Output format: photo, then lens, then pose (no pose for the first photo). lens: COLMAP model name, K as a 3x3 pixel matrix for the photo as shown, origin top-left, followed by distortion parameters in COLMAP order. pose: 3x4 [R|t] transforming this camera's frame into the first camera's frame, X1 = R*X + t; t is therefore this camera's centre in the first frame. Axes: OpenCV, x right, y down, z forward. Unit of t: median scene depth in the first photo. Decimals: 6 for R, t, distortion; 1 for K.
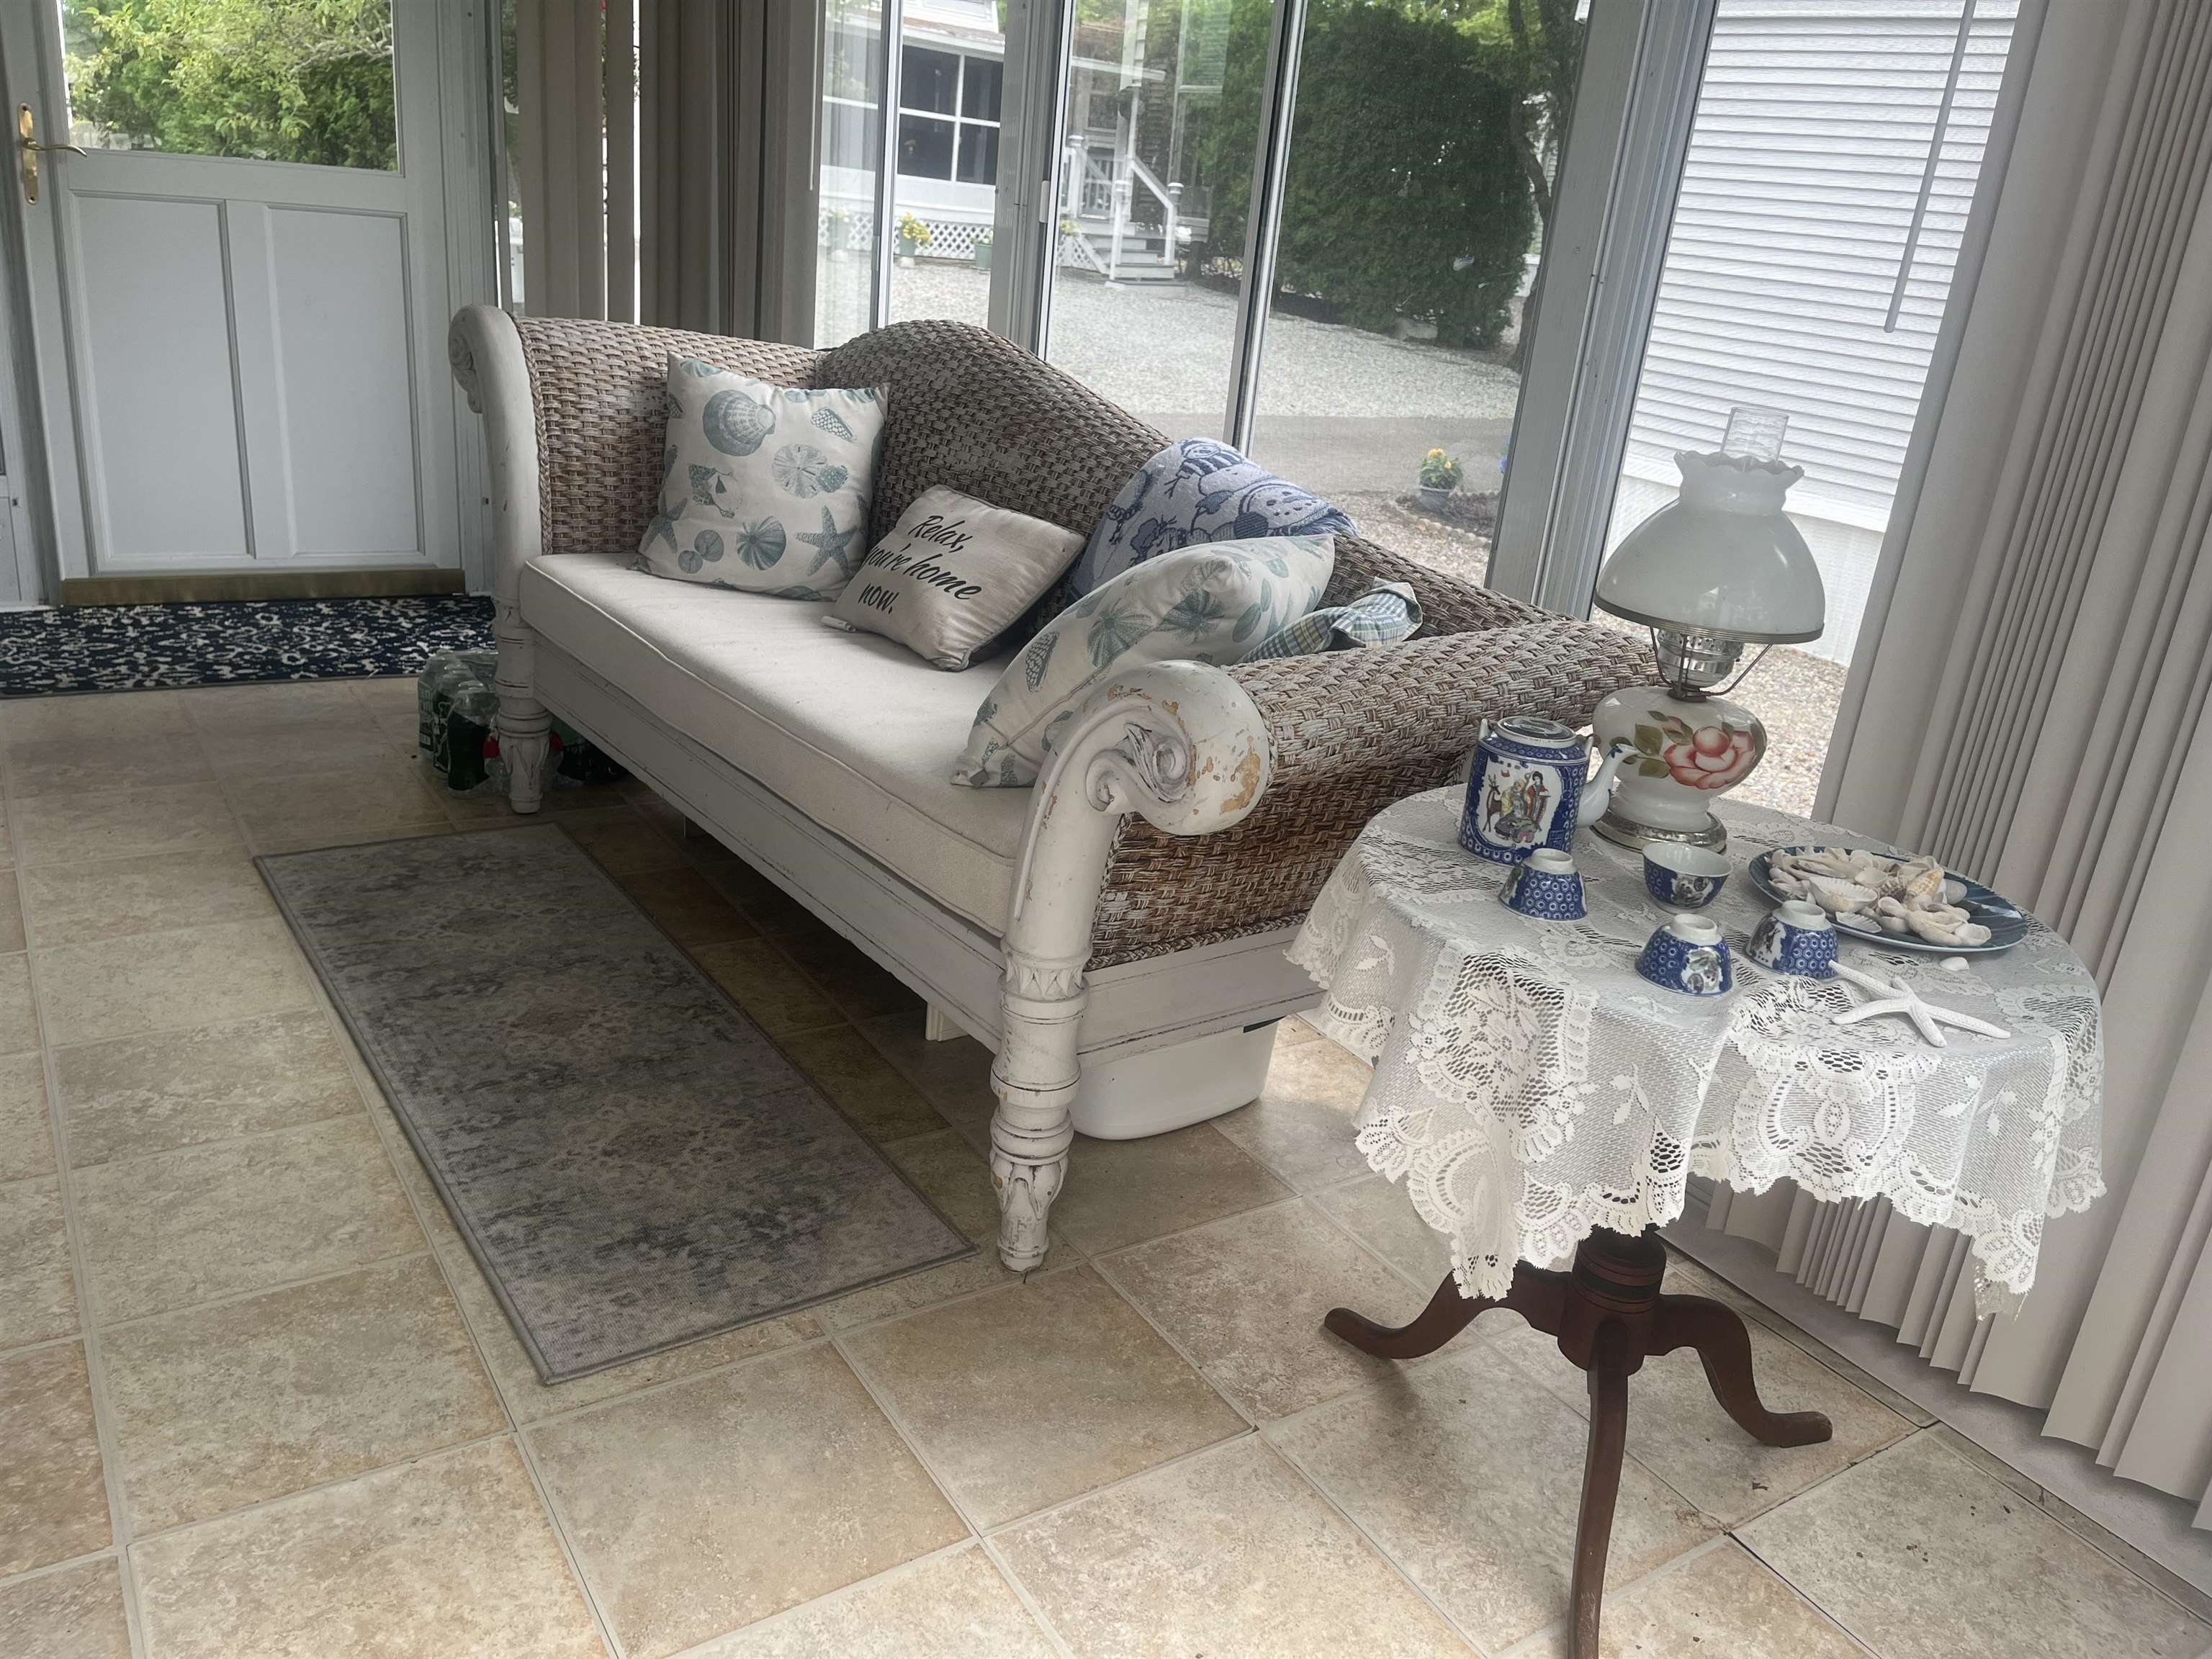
lens RADIAL K [[1664.3, 0, 1109.4], [0, 1664.3, 812.4], [0, 0, 1]] dist [0.076348, -0.087578]
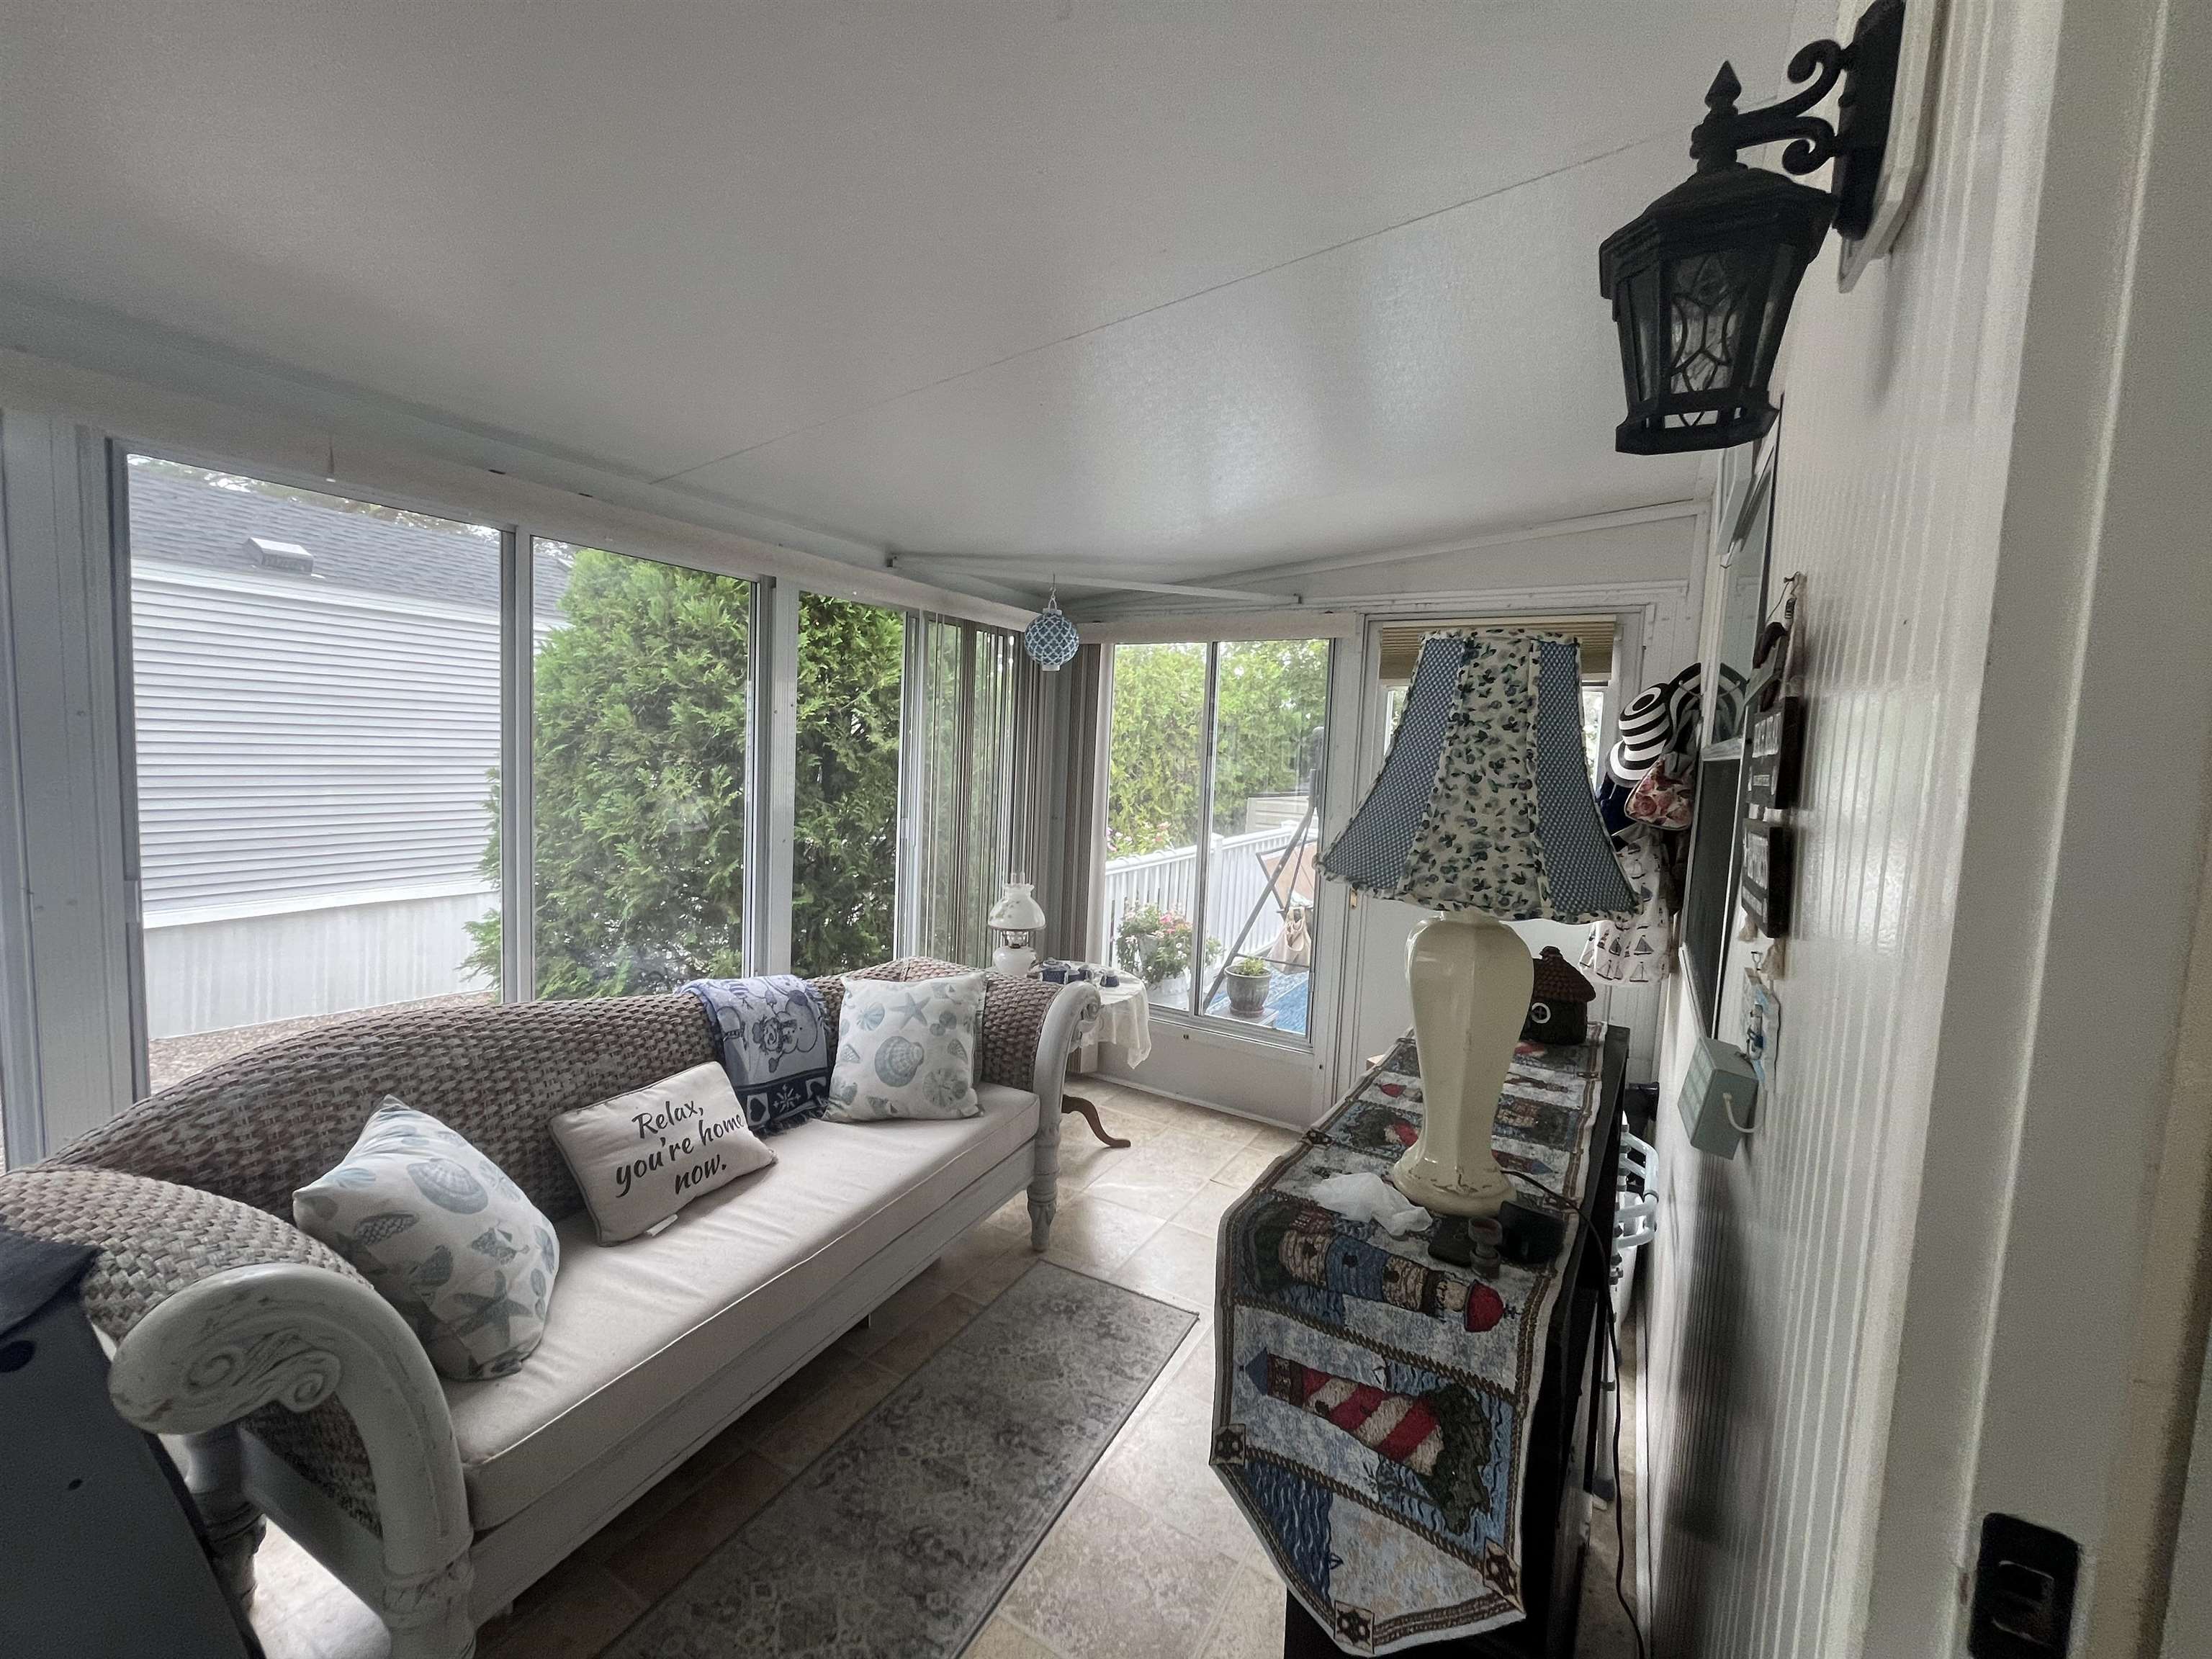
lens RADIAL K [[894.2, 0, 1104.5], [0, 894.2, 818.4], [0, 0, 1]] dist [-0.001303, 0.000529]
pose [[-0.435108, -0.185784, 0.881003, -0.907121], [0.229562, 0.923252, 0.308069, -0.567704], [-0.870622, 0.336288, -0.359066, 0.908462]]
